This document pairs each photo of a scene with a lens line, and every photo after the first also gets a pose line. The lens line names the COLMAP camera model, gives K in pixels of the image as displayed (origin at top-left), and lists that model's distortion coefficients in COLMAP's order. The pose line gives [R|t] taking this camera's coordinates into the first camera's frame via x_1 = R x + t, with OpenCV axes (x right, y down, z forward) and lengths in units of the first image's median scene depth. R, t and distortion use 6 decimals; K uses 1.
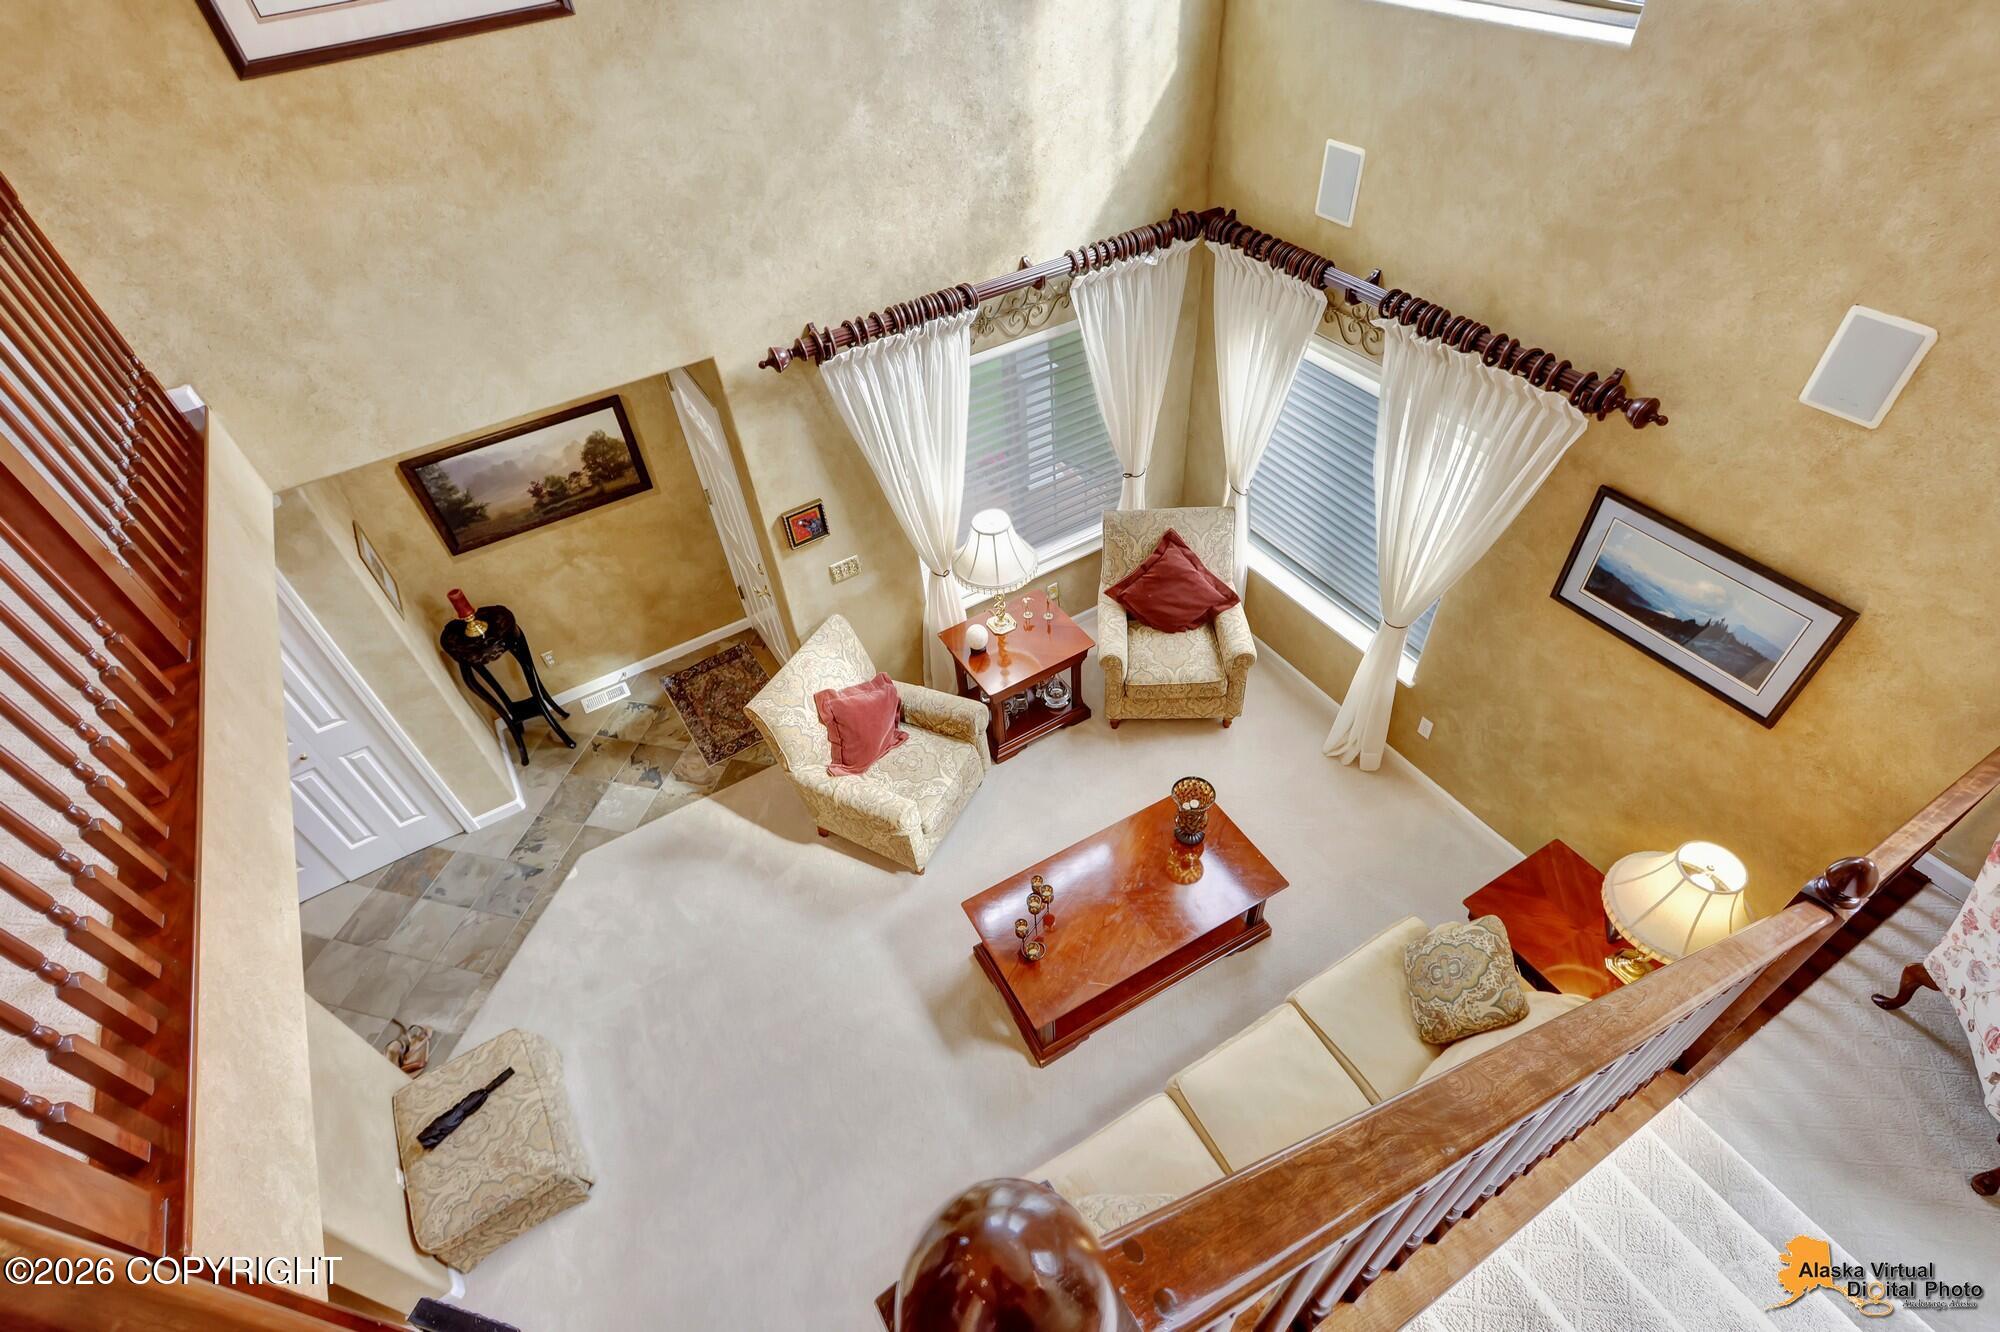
lens RADIAL K [[936.5, 0, 1000.6], [0, 936.5, 651.9], [0, 0, 1]] dist [0.007008, -0.003731]
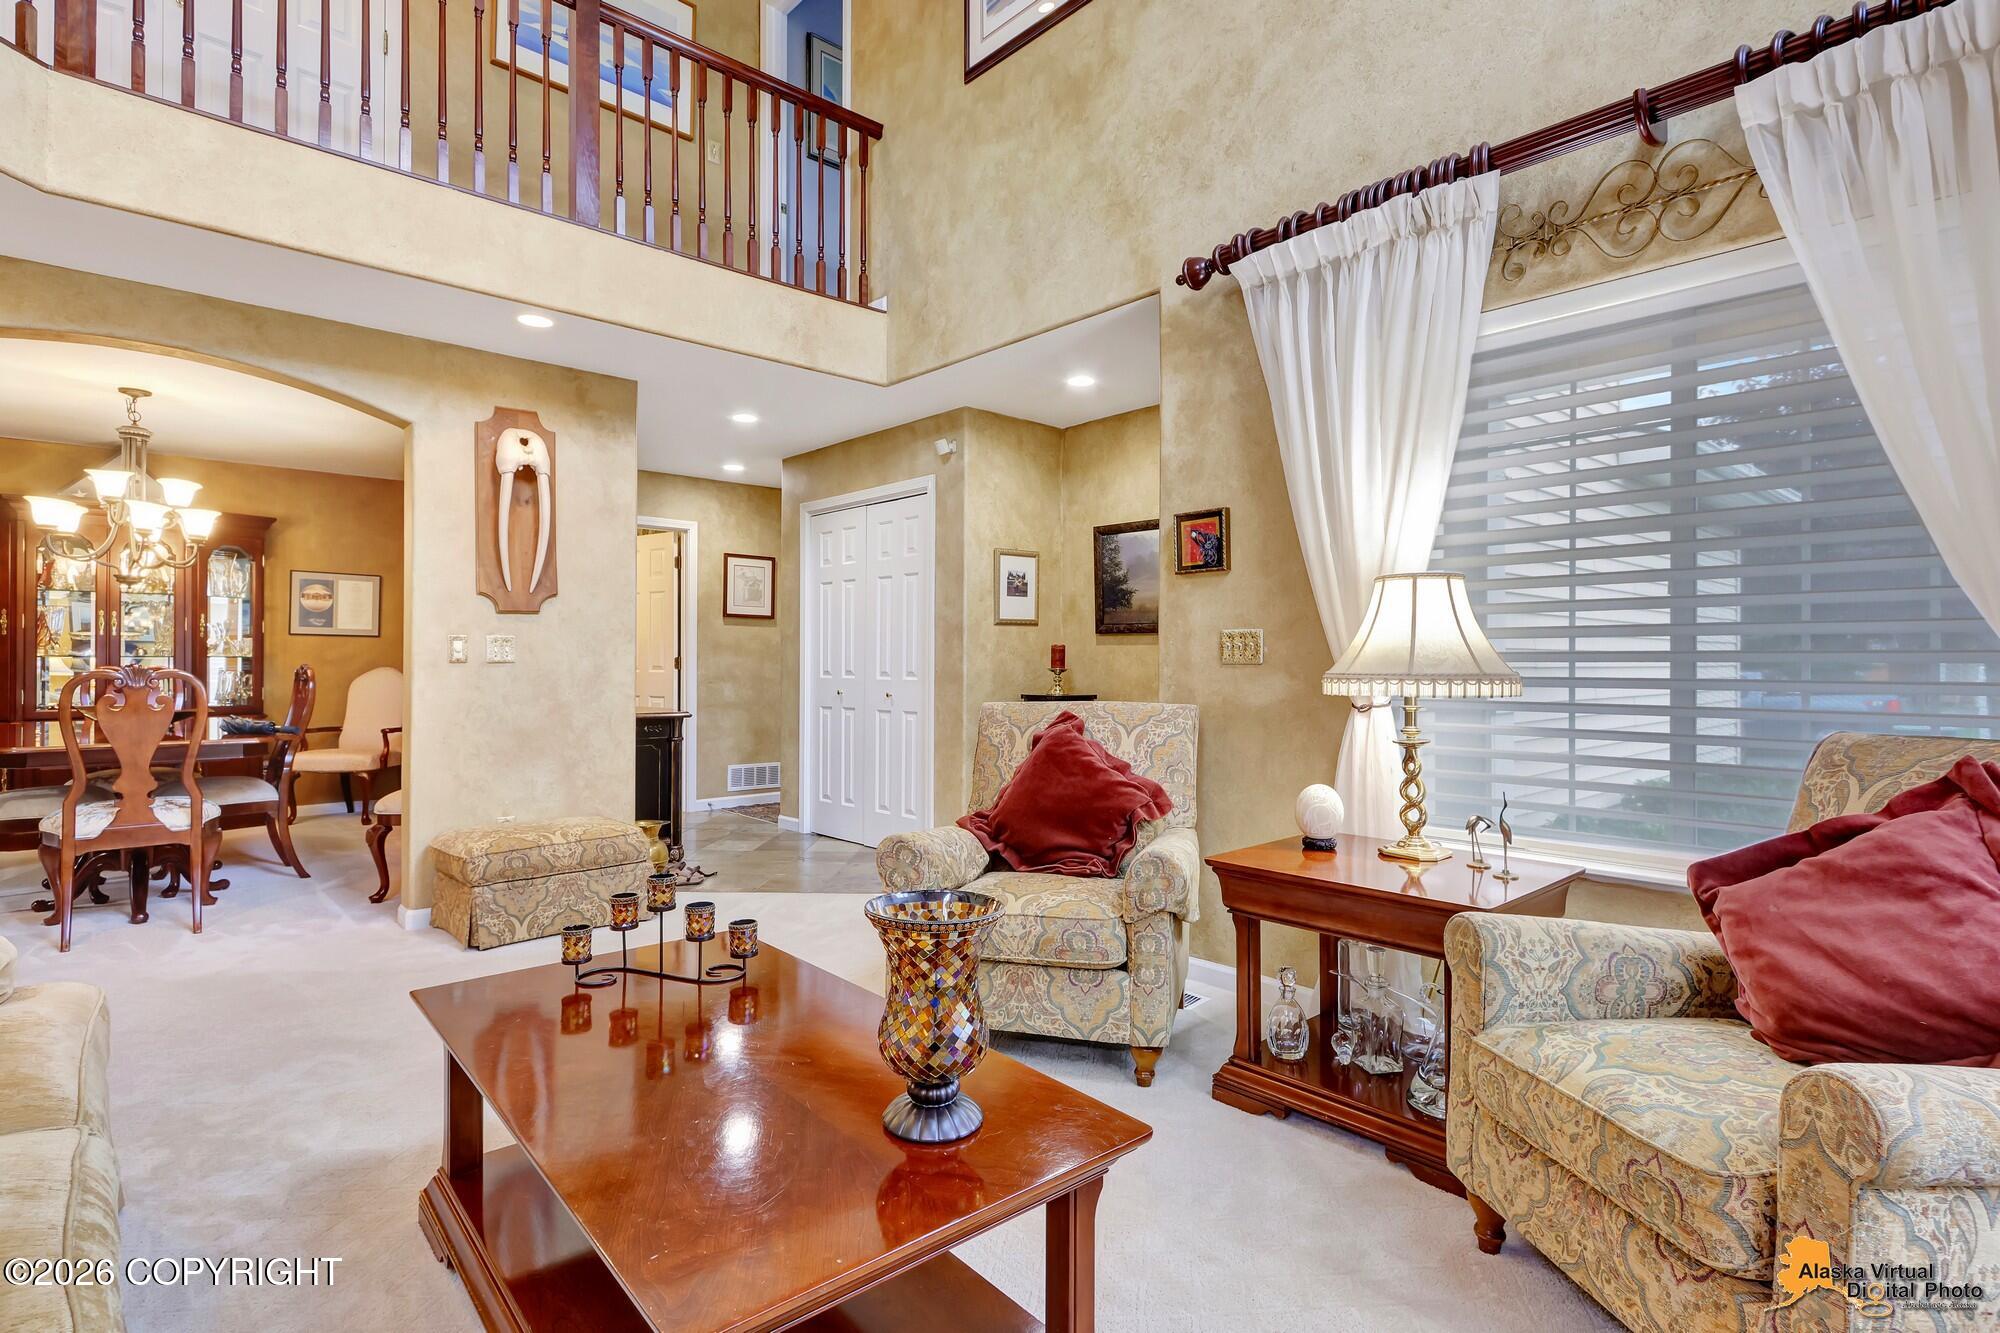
lens RADIAL K [[976.4, 0, 1003.8], [0, 976.4, 653.7], [0, 0, 1]] dist [0.006353, -0.006460]
pose [[0.207275, 0.061672, -0.976337, 0.527455], [-0.691098, 0.715596, -0.101518, 0.110062], [0.692402, 0.695786, 0.190946, 0.904085]]
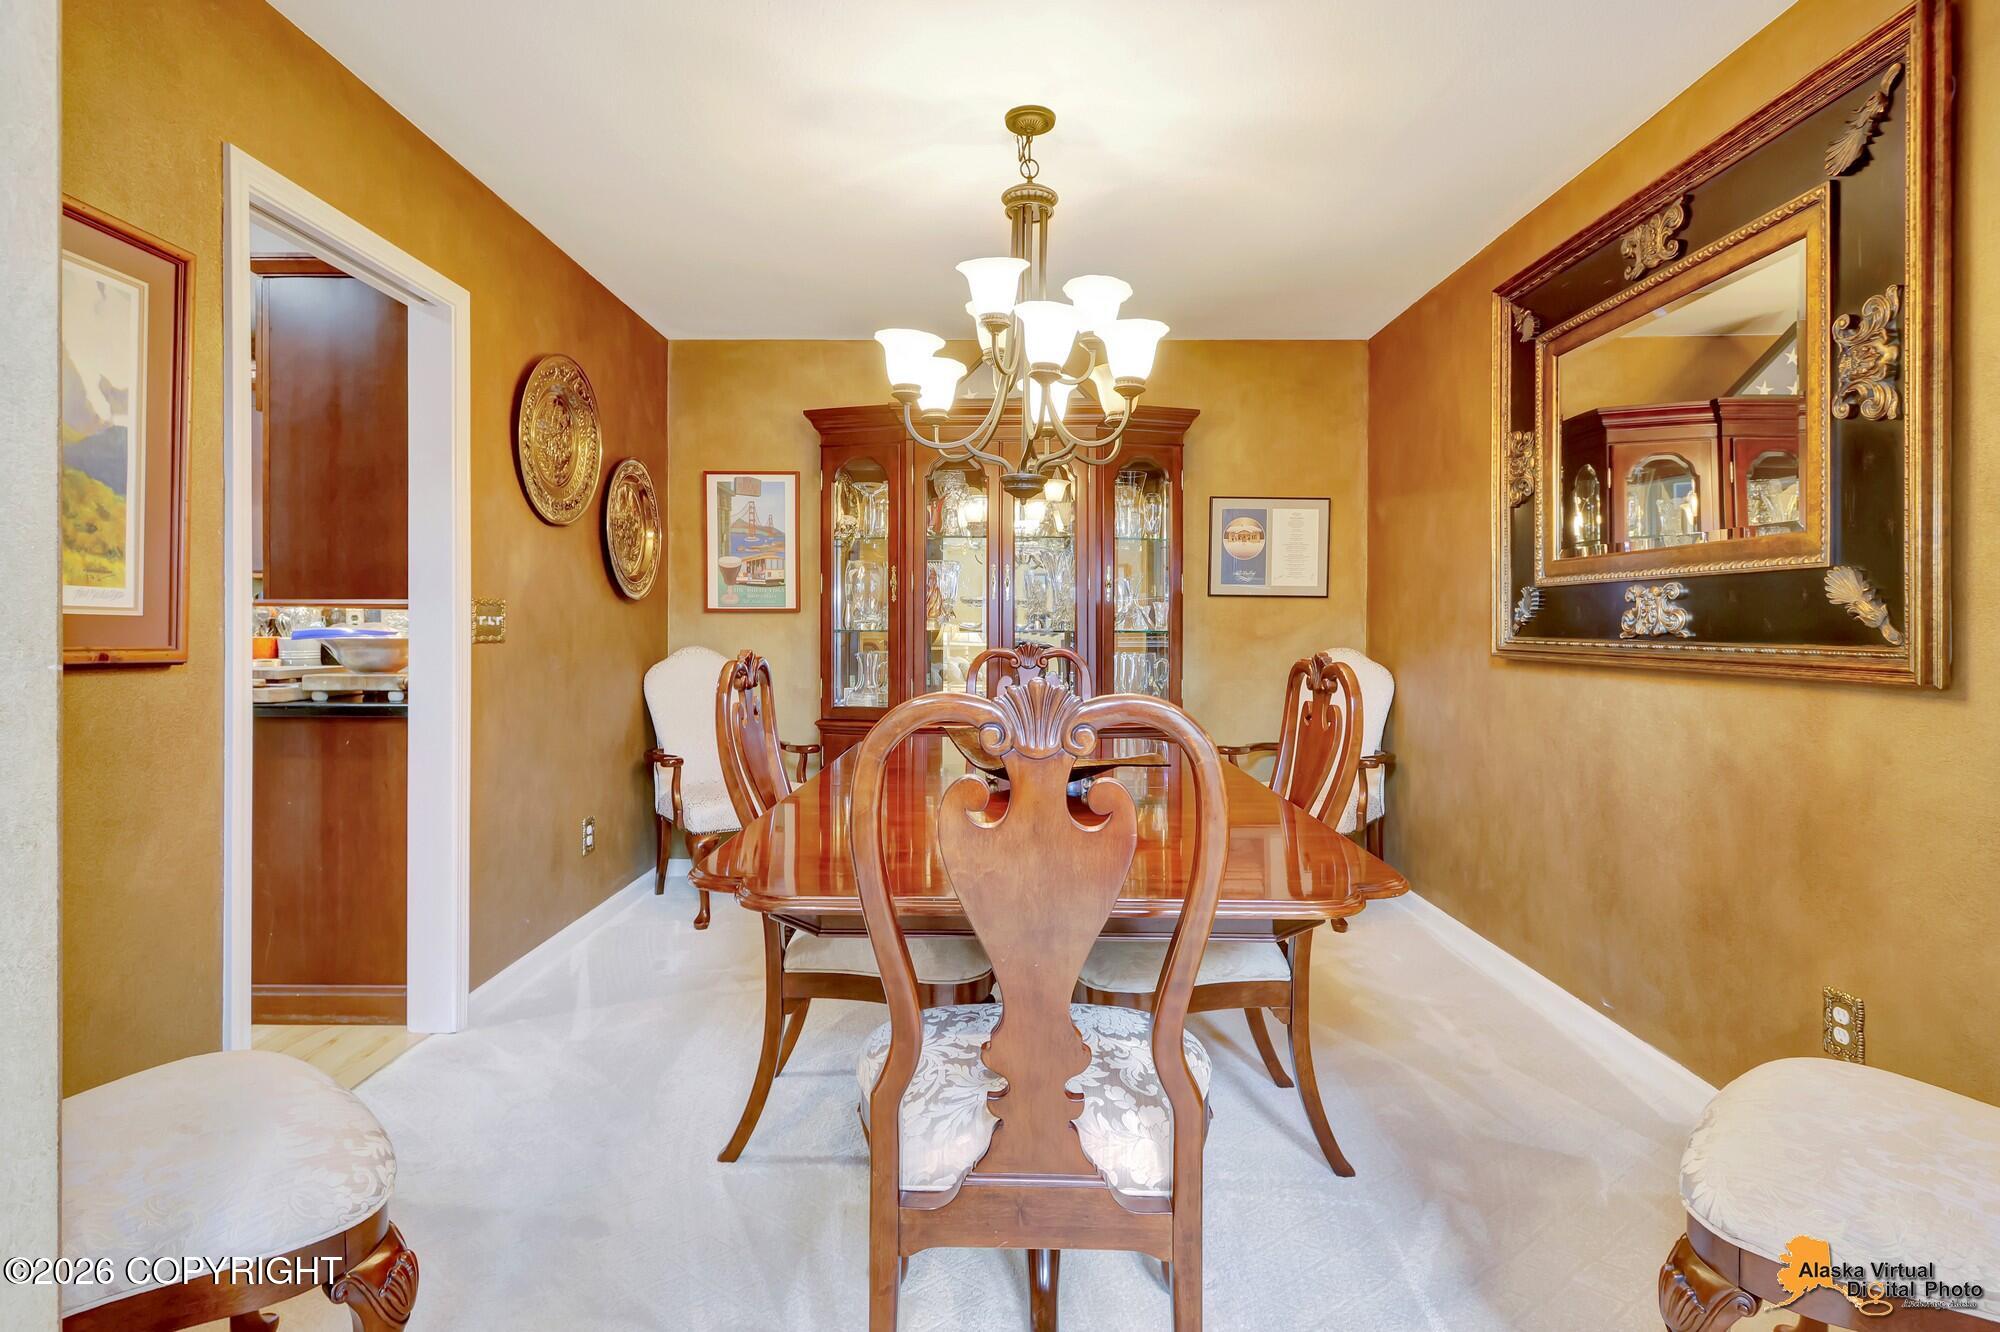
lens RADIAL K [[976.4, 0, 993.7], [0, 976.4, 618.5], [0, 0, 1]] dist [0.006353, -0.006460]
pose [[-0.522598, 0.058417, -0.850575, -0.282027], [-0.569385, 0.718643, 0.399190, 0.467012], [0.634580, 0.692921, -0.342299, 0.603781]]
